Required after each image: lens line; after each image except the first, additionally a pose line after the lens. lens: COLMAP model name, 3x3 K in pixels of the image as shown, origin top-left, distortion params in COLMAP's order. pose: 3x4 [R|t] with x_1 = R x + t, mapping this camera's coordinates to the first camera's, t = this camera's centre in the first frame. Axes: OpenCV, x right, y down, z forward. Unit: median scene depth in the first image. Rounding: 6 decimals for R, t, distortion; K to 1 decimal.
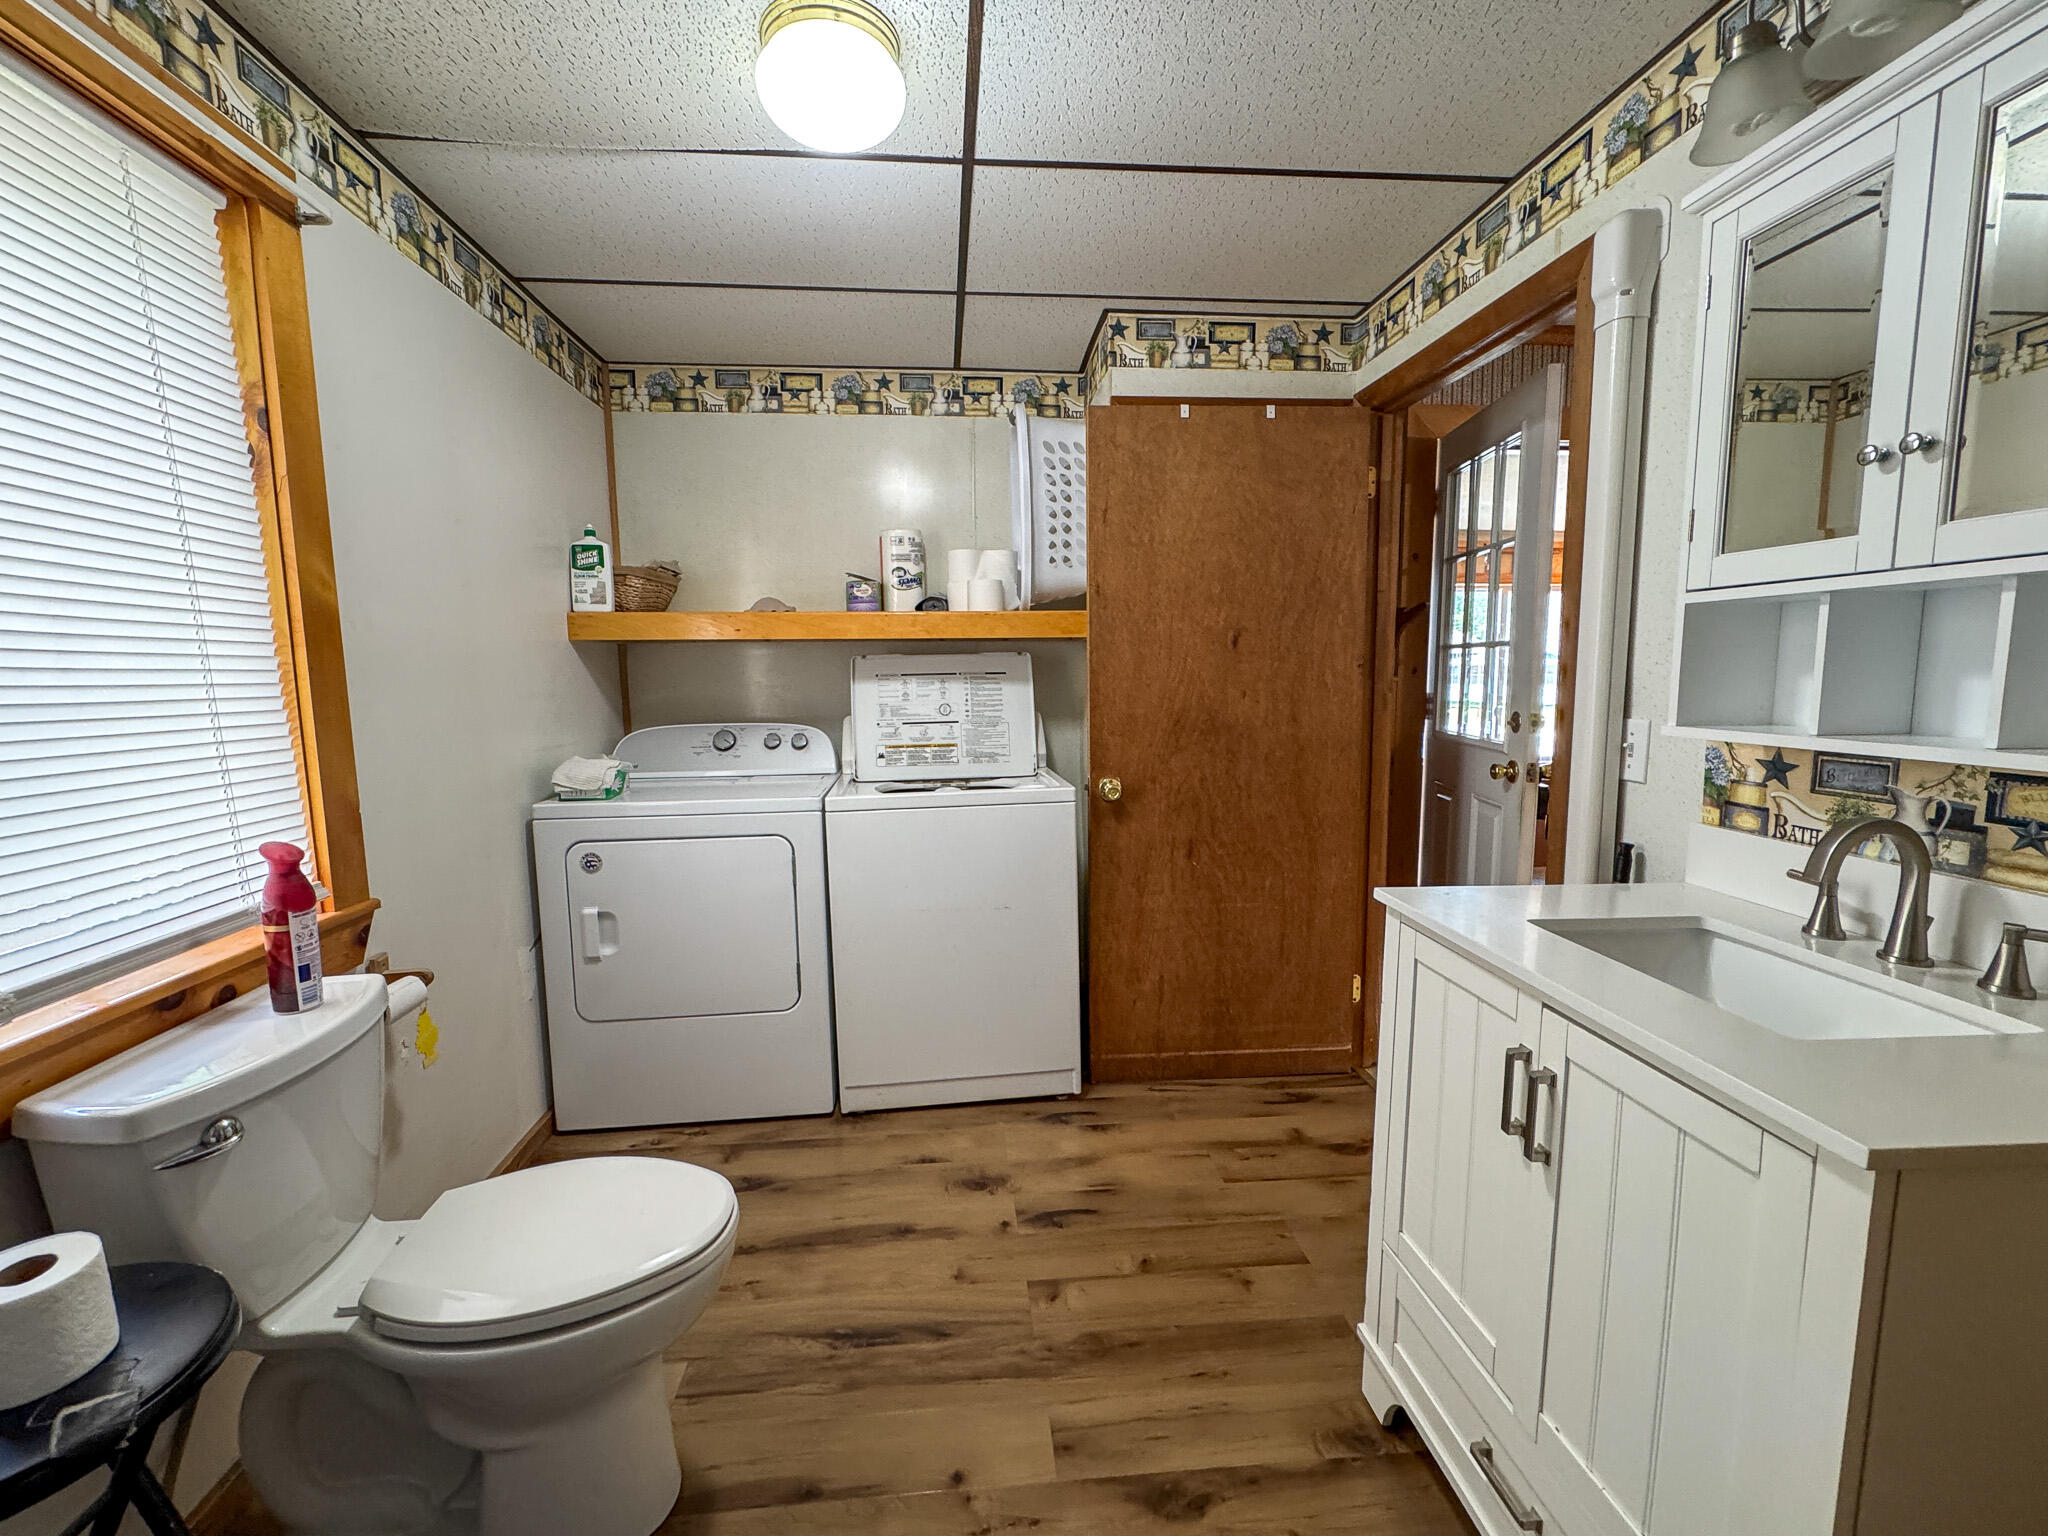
lens RADIAL K [[841.8, 0, 1019.8], [0, 841.8, 767.6], [0, 0, 1]] dist [-0.002349, -0.000581]
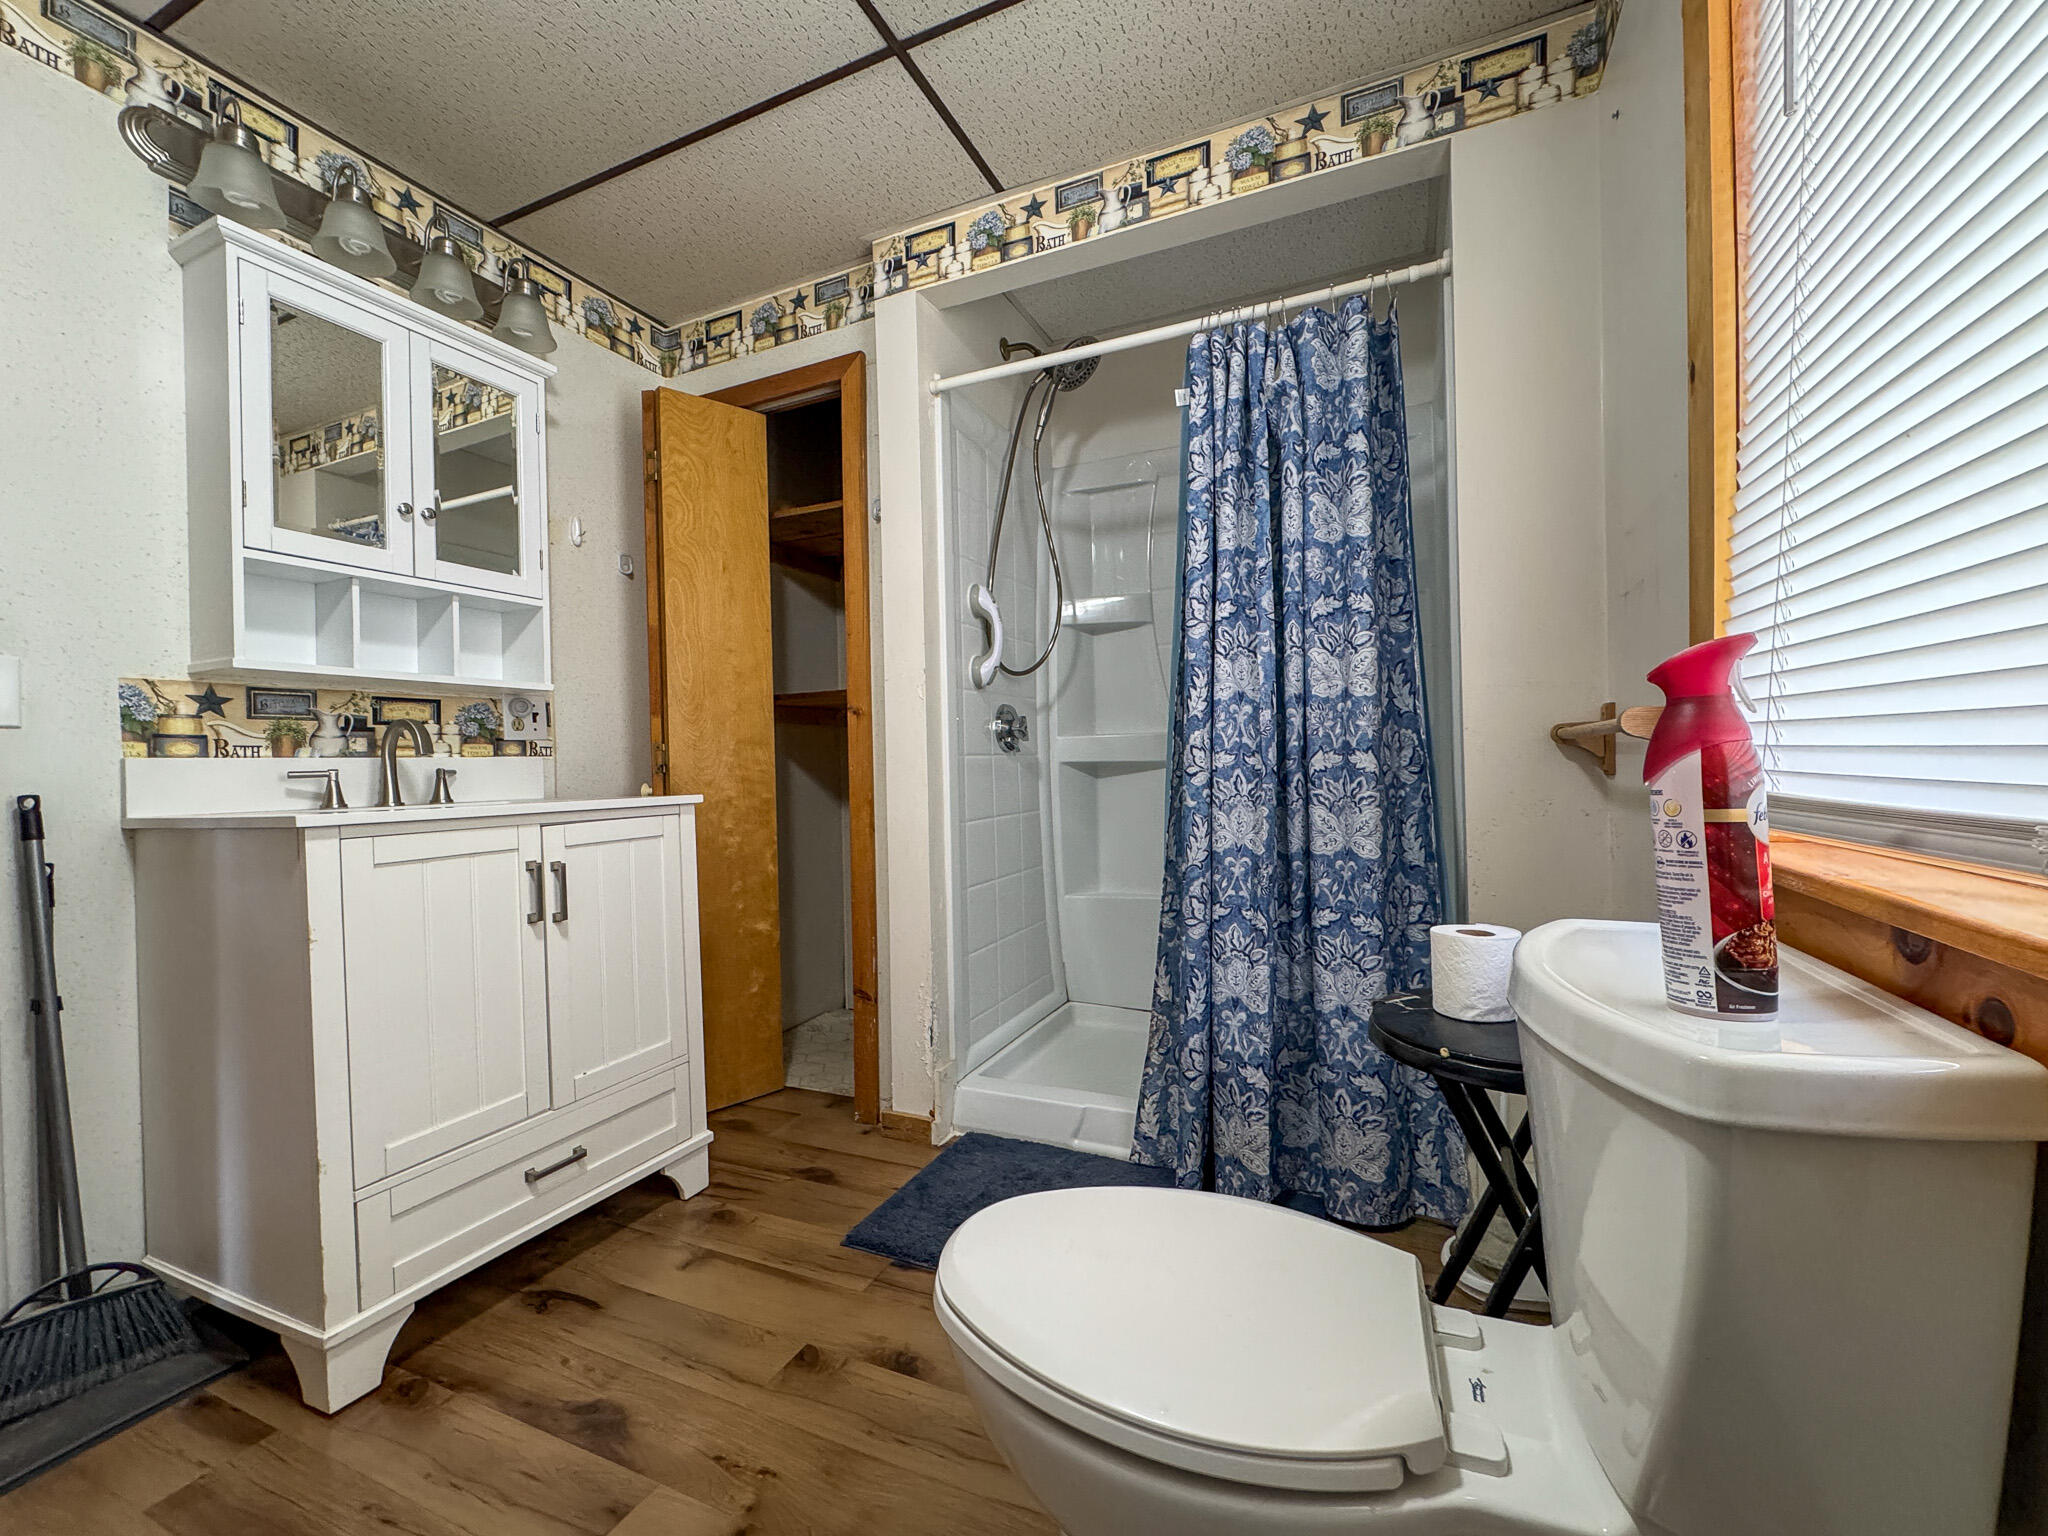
lens RADIAL K [[841.8, 0, 1019.8], [0, 841.8, 767.6], [0, 0, 1]] dist [-0.002349, -0.000581]
pose [[-0.871526, 0.028349, 0.489528, -0.746917], [0.088041, 0.991151, 0.099344, 0.080422], [-0.482380, 0.129679, -0.866310, 1.543359]]
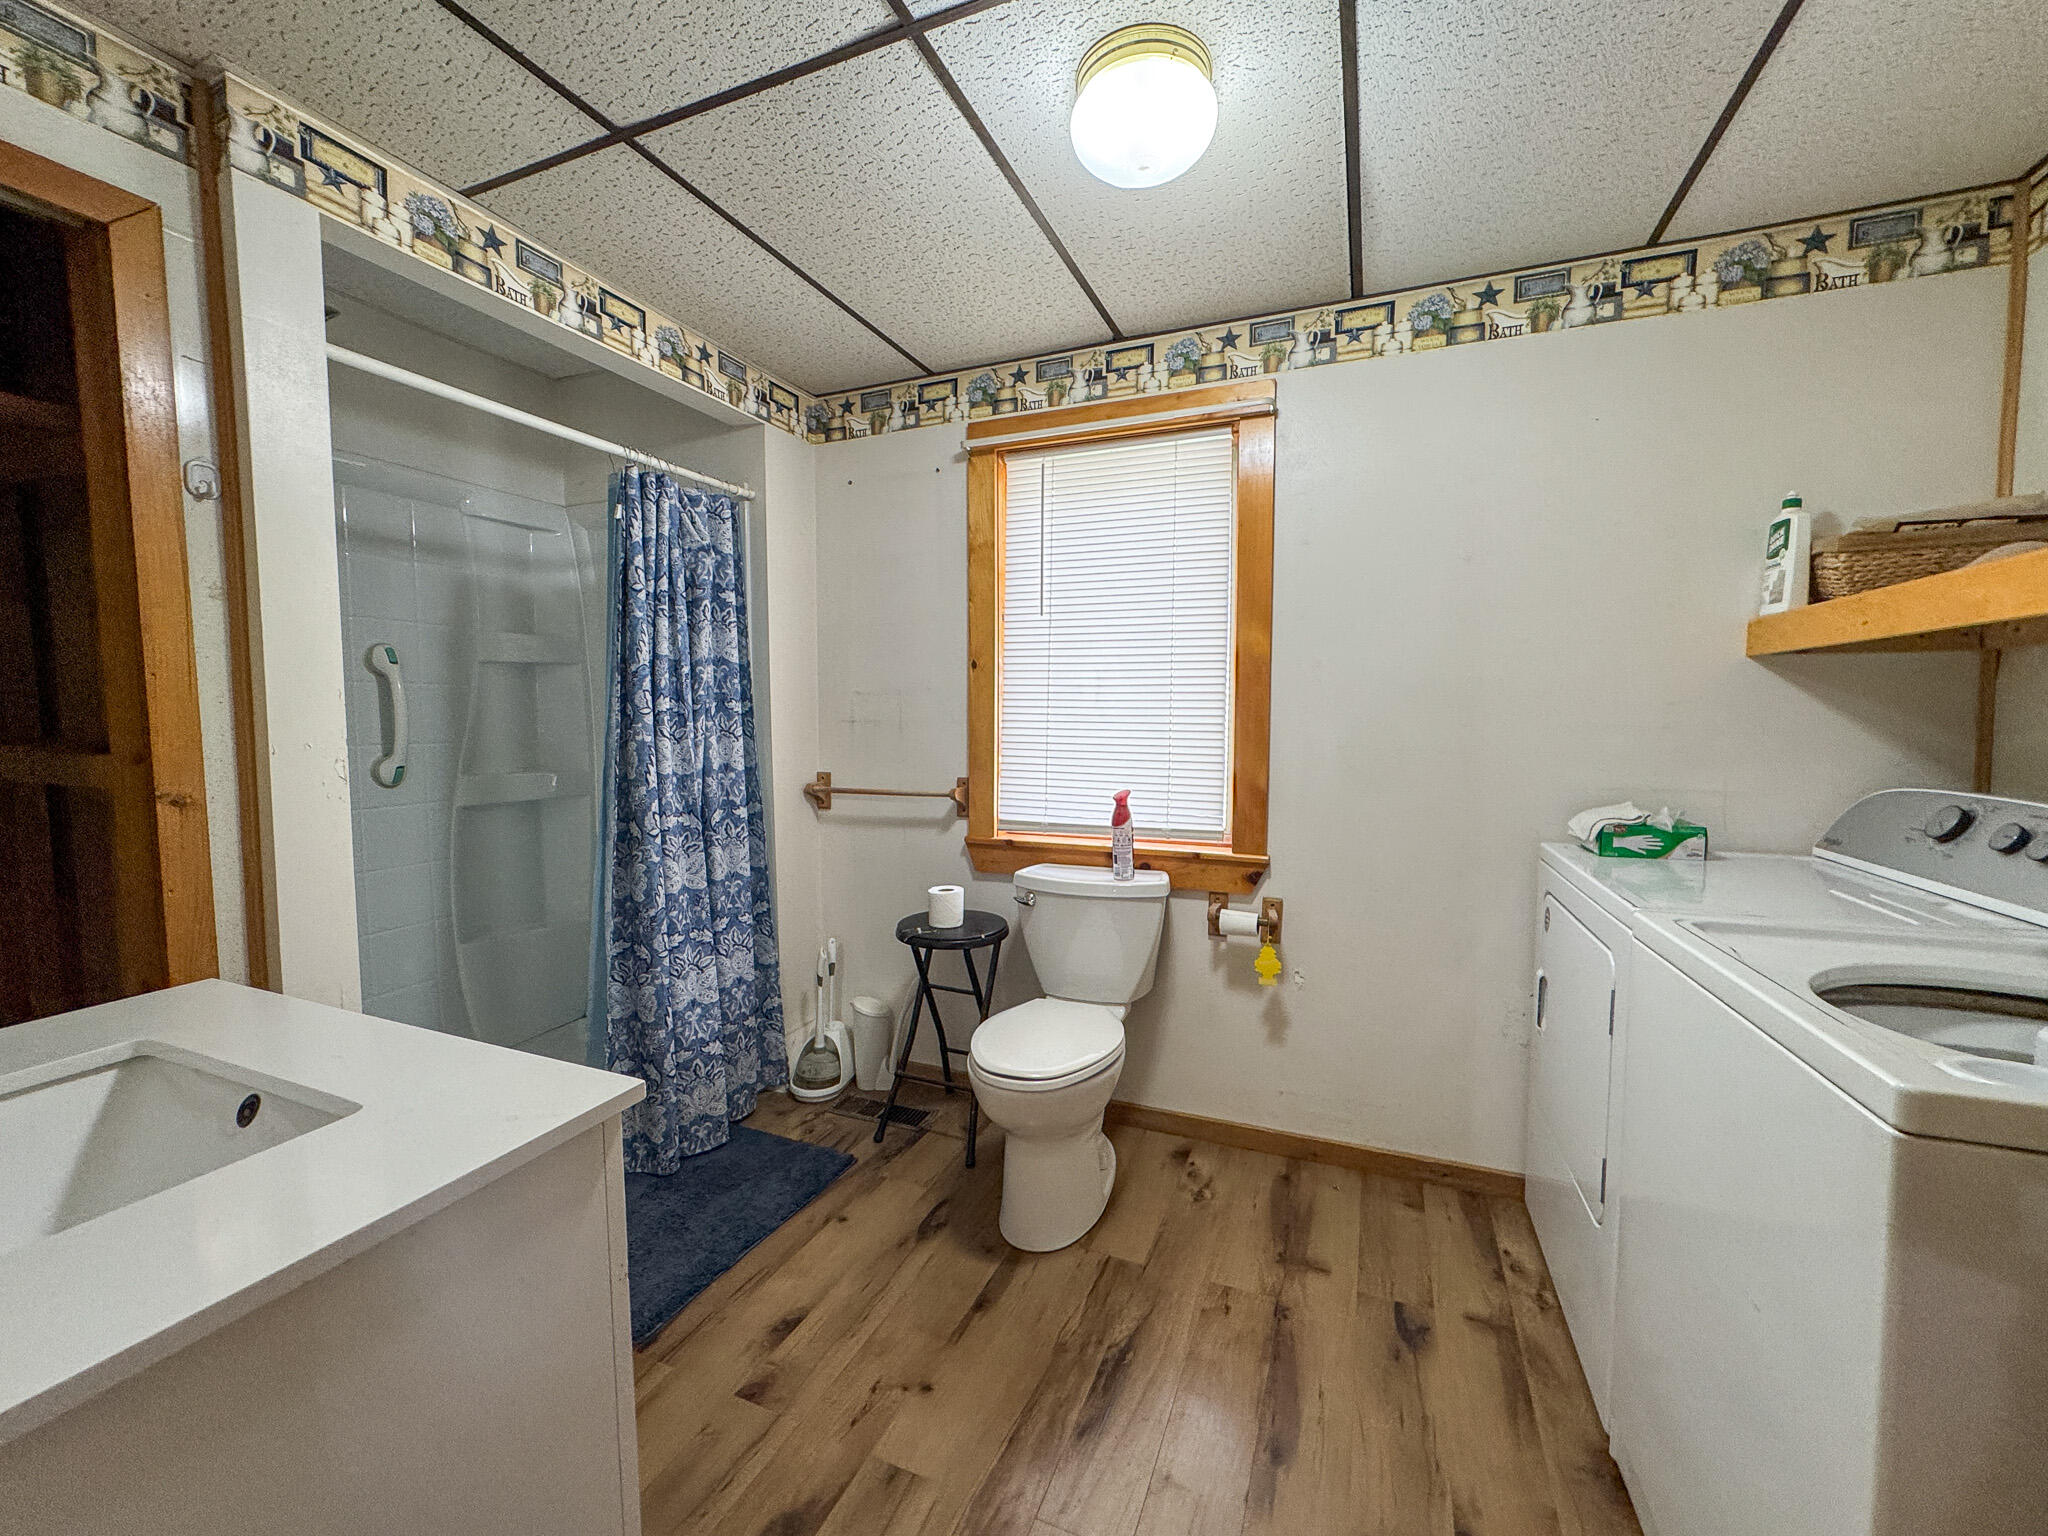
lens RADIAL K [[841.8, 0, 1019.8], [0, 841.8, 767.6], [0, 0, 1]] dist [-0.002349, -0.000581]
pose [[-0.464218, 0.073794, -0.882641, 0.880012], [-0.094421, 0.986722, 0.132155, -0.183594], [0.880674, 0.144689, -0.451086, 1.602768]]
